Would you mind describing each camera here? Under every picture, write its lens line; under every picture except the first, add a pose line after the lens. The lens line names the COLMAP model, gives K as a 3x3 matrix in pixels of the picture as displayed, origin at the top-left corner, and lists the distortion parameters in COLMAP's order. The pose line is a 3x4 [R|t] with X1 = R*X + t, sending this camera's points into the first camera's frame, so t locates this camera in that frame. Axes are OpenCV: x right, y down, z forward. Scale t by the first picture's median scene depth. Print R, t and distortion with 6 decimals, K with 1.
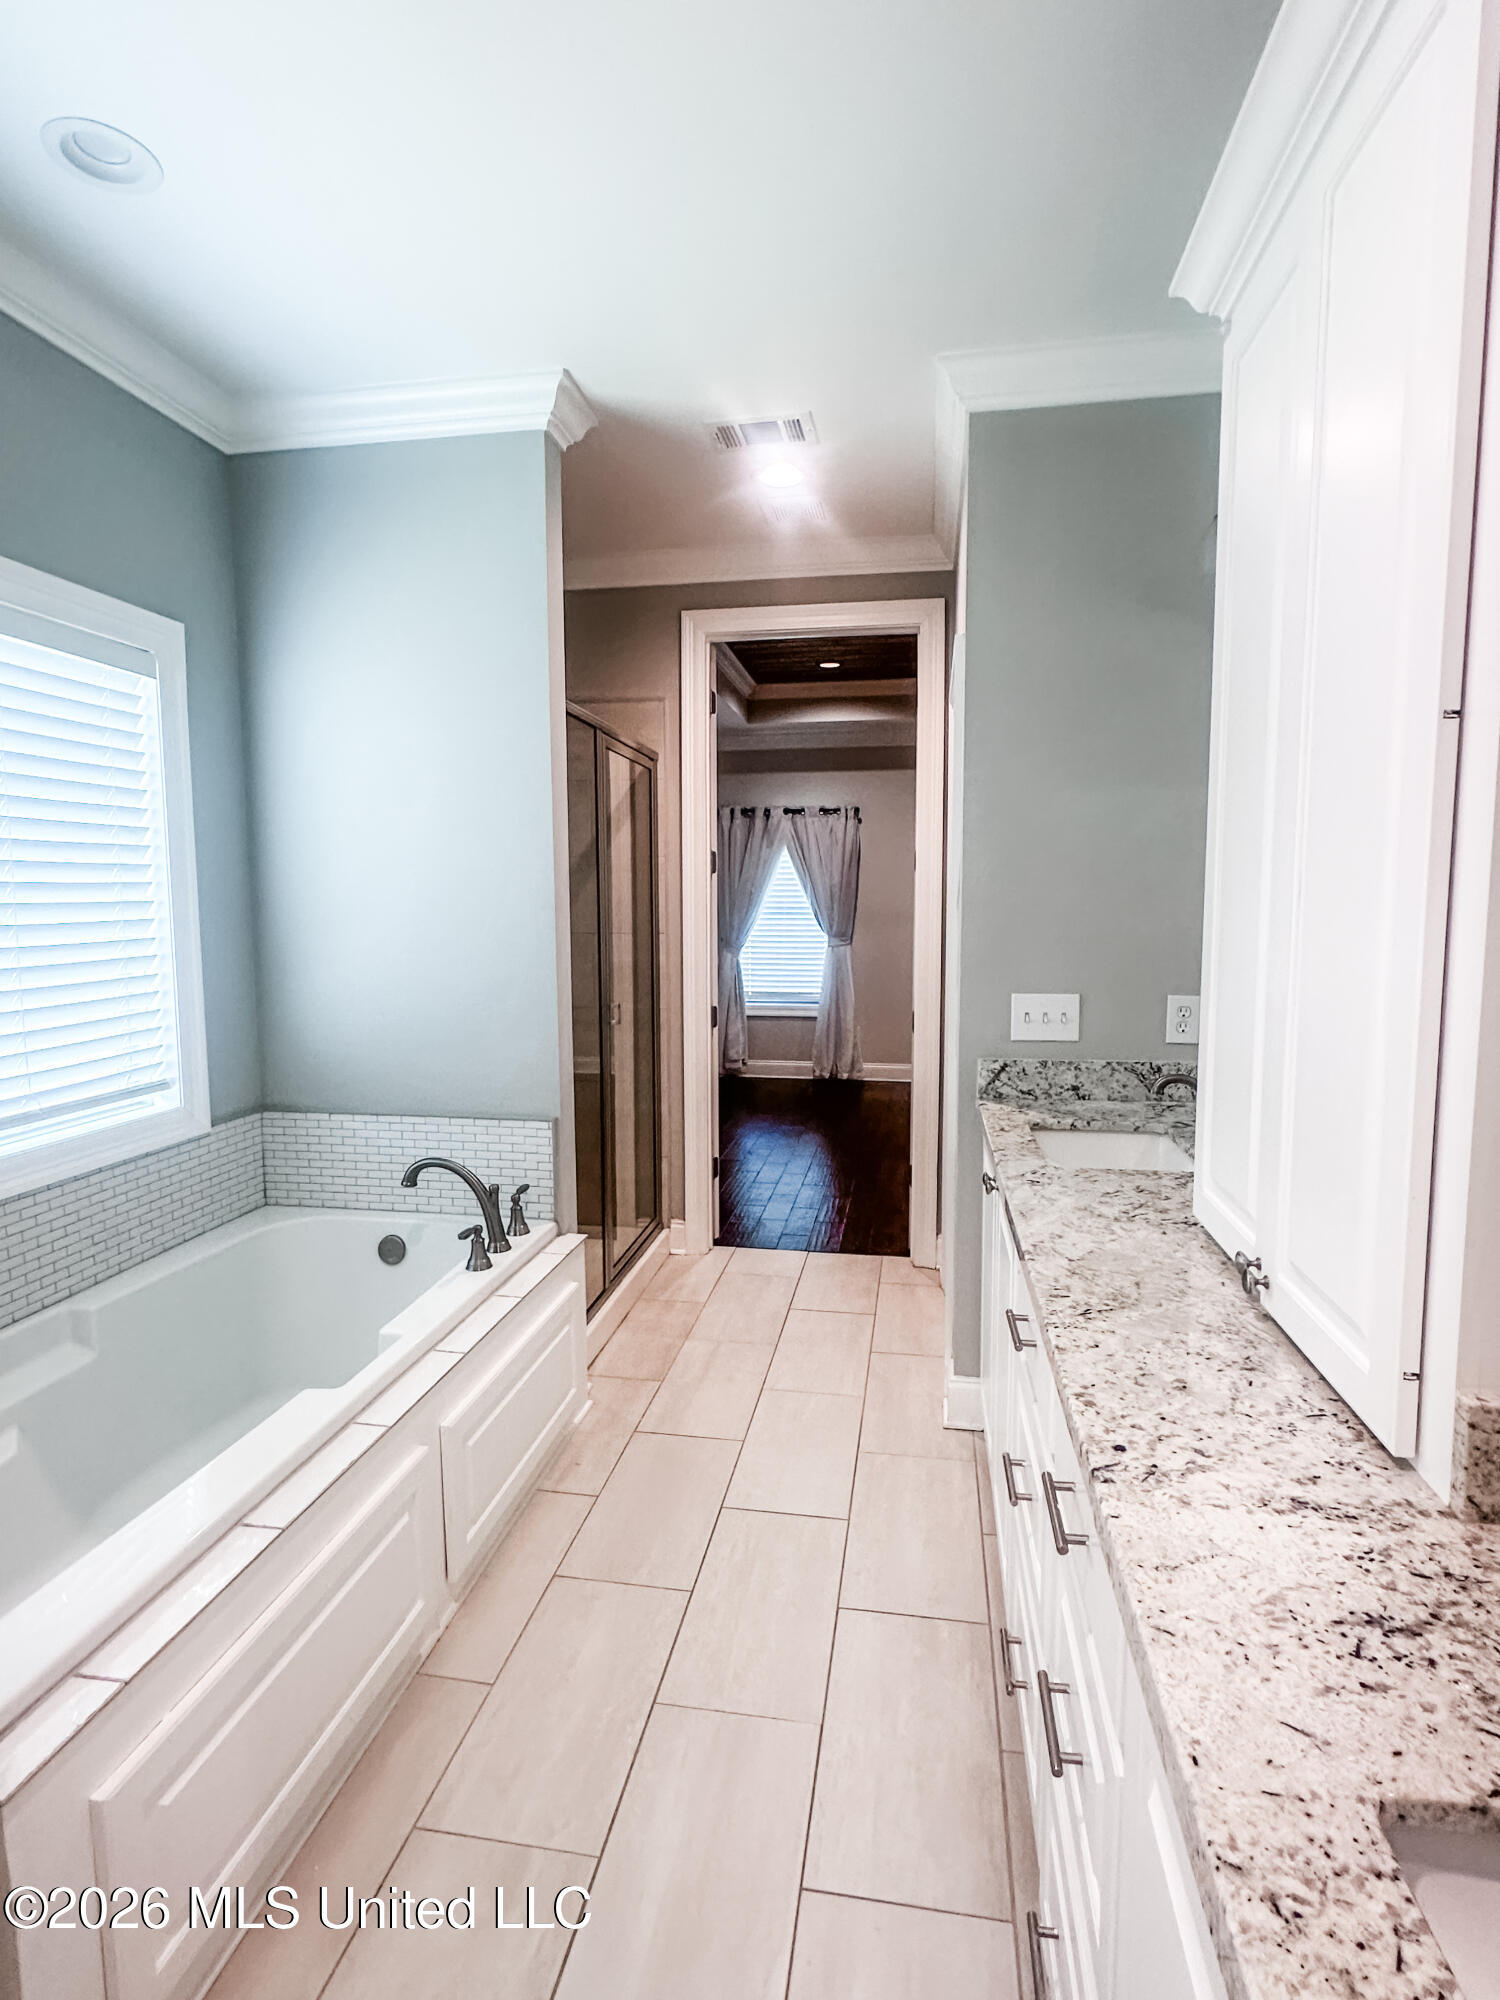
lens RADIAL K [[1019.6, 0, 750.0], [0, 1019.6, 1000.0], [0, 0, 1]] dist [-0.000383, 0.000111]
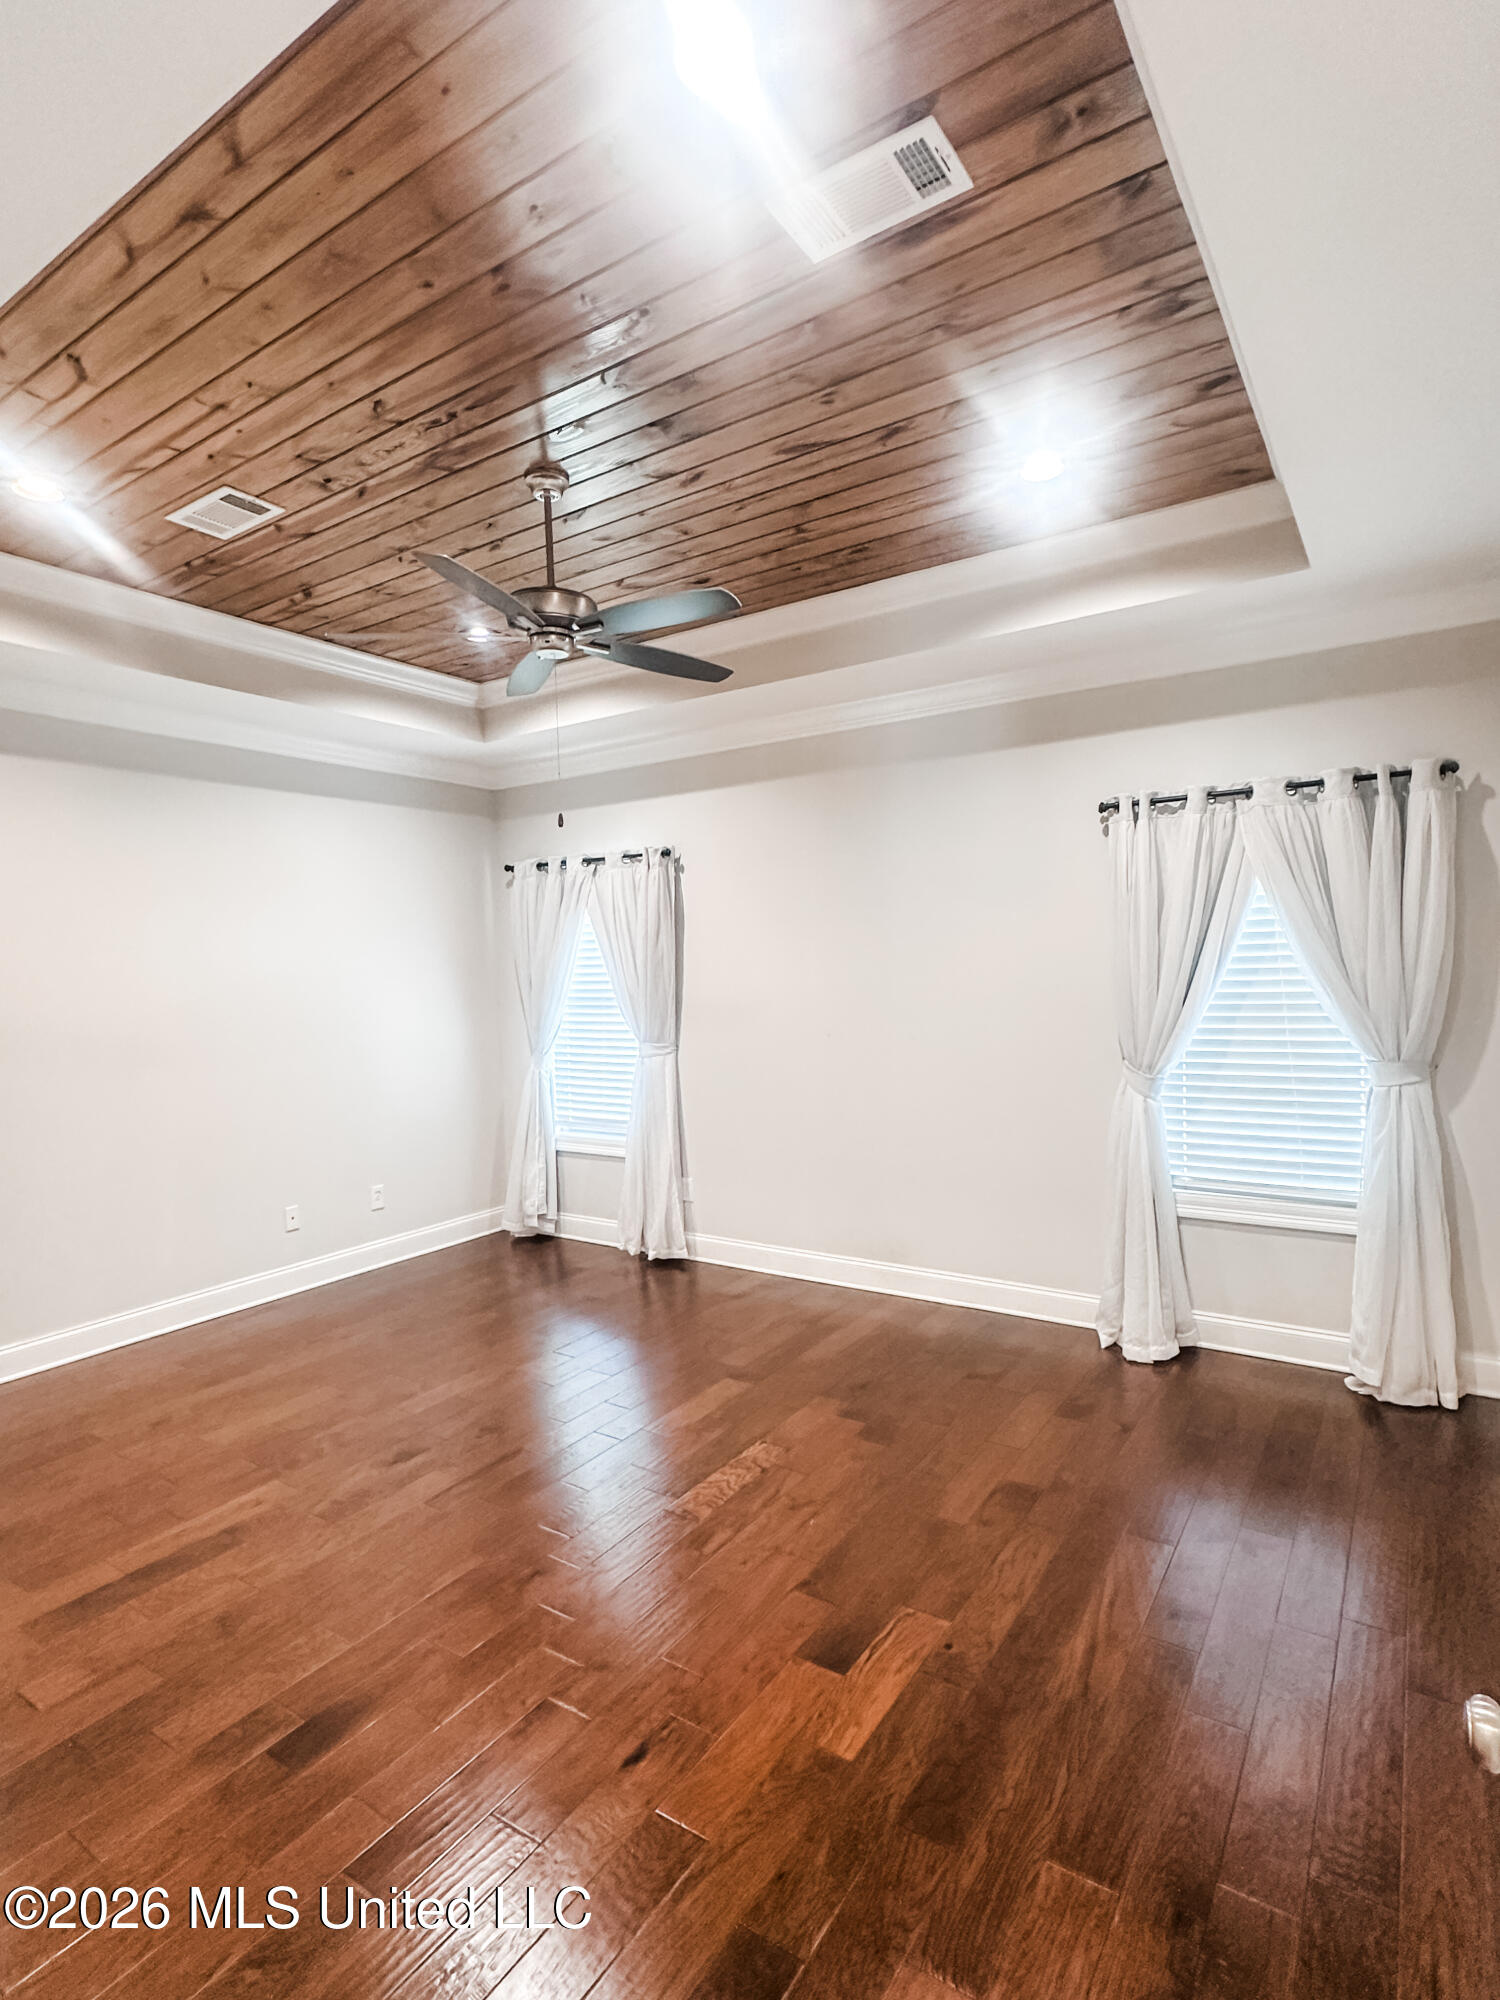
lens RADIAL K [[1019.6, 0, 750.0], [0, 1019.6, 1000.0], [0, 0, 1]] dist [-0.000383, 0.000111]
pose [[0.913089, -0.003295, -0.407748, 1.236903], [-0.026693, 0.997340, -0.067833, -0.134848], [0.406887, 0.072822, 0.910571, 1.222484]]
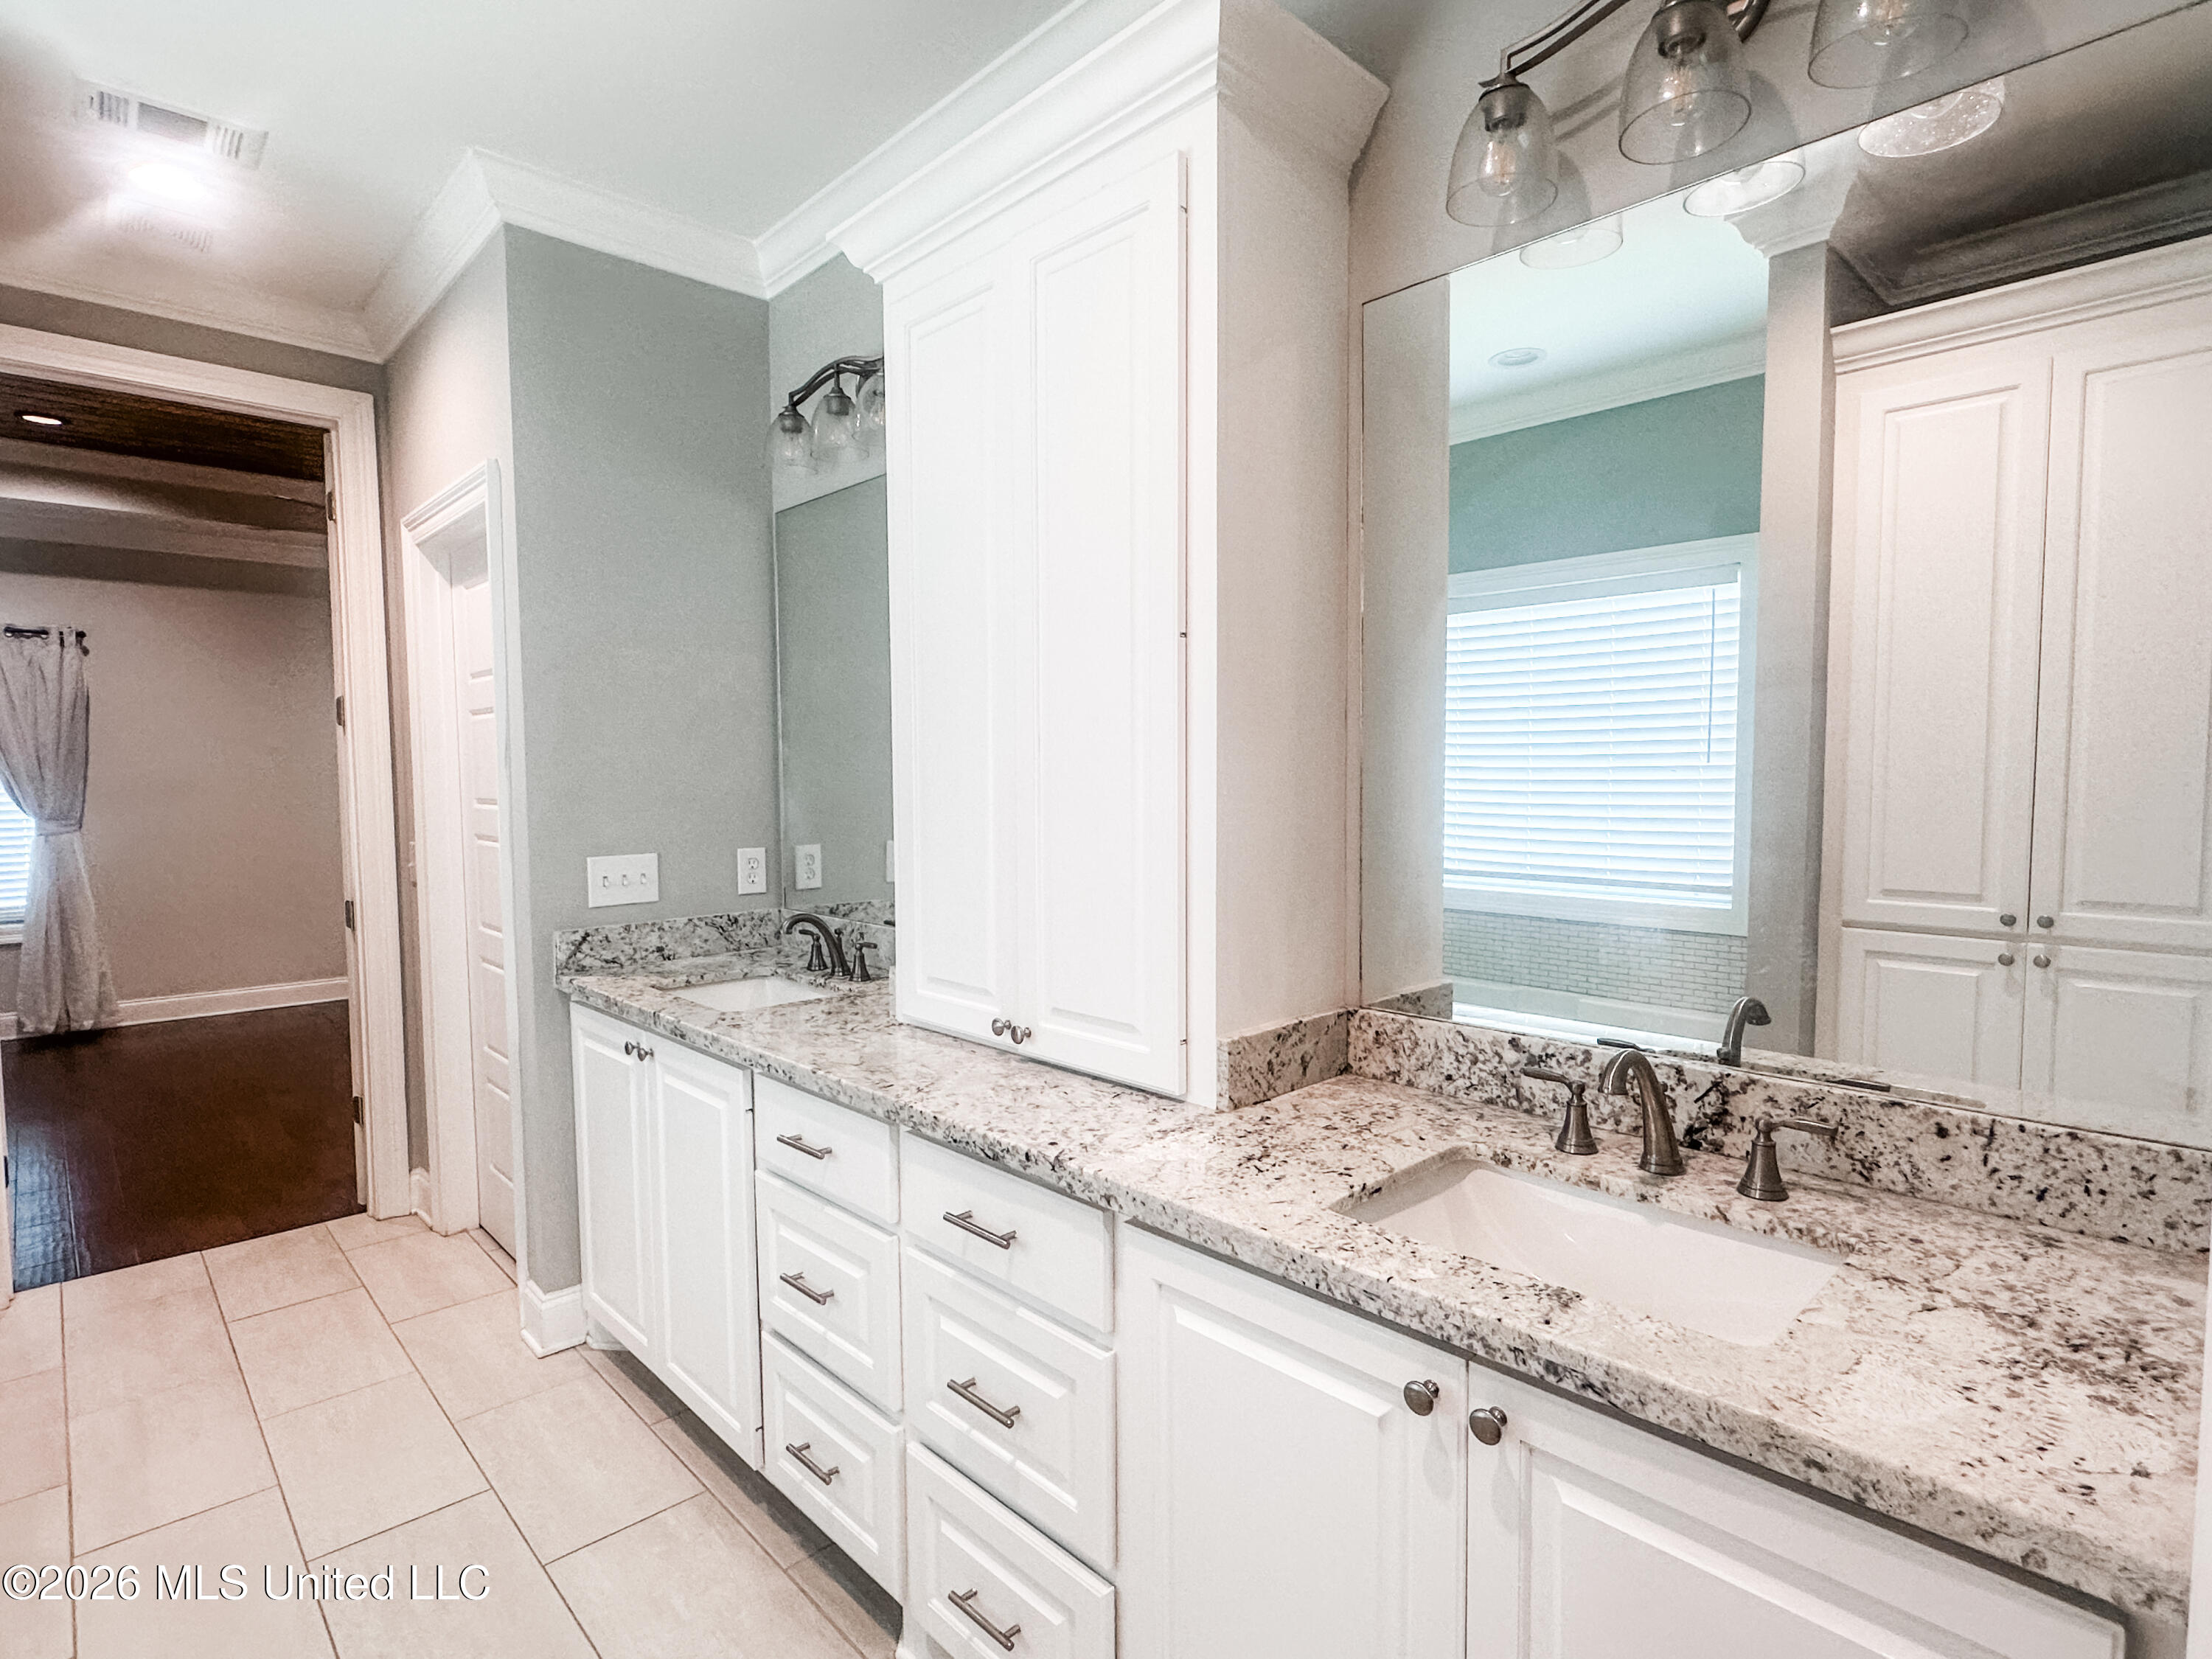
lens RADIAL K [[1127.7, 0, 1103.6], [0, 1127.7, 836.5], [0, 0, 1]] dist [-0.000383, 0.000111]
pose [[0.600106, -0.048458, 0.798451, -0.276155], [0.080200, 0.996779, 0.000218, 0.012162], [-0.795890, 0.063905, 0.602059, 0.003329]]
